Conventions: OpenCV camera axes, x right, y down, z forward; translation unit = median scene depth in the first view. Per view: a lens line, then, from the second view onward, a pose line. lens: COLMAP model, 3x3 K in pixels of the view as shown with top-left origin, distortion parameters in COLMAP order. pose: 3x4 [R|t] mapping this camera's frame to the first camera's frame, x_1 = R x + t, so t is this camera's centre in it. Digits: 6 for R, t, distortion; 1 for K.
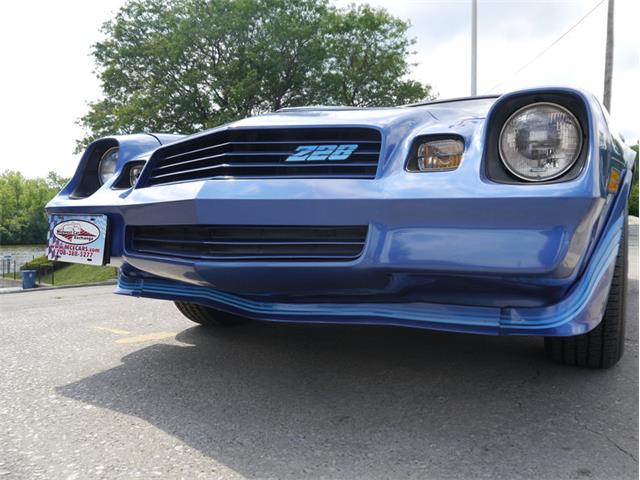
lens RADIAL K [[521.7, 0, 320.0], [0, 521.7, 240.0], [0, 0, 1]] dist [-0.028000, -0.007357]
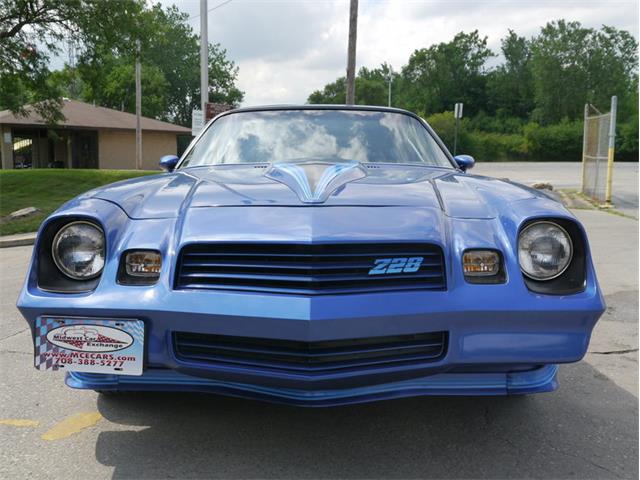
lens RADIAL K [[678.0, 0, 320.0], [0, 678.0, 240.0], [0, 0, 1]] dist [-0.011402, 0.003664]
pose [[0.880254, -0.051539, 0.471696, -0.696381], [0.012725, 0.996290, 0.085111, -0.288988], [-0.474333, -0.068917, 0.877644, -0.192809]]
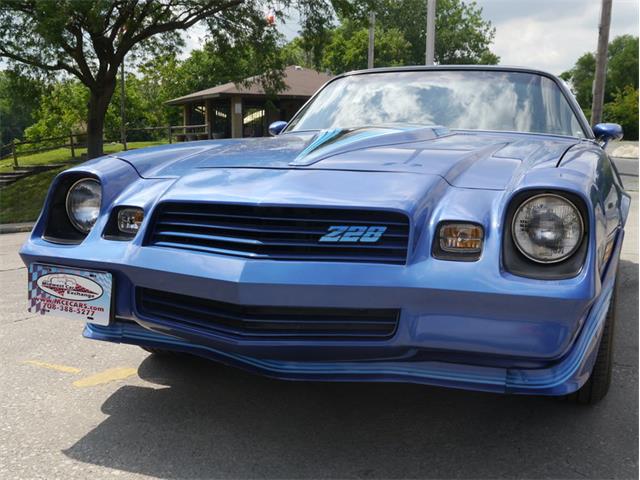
lens RADIAL K [[763.5, 0, 316.6], [0, 763.5, 236.8], [0, 0, 1]] dist [-0.035529, 0.001304]
pose [[0.988452, -0.007077, 0.151367, -0.250488], [-0.008179, 0.994961, 0.099932, -0.258516], [-0.151311, -0.100016, 0.983413, -0.428109]]
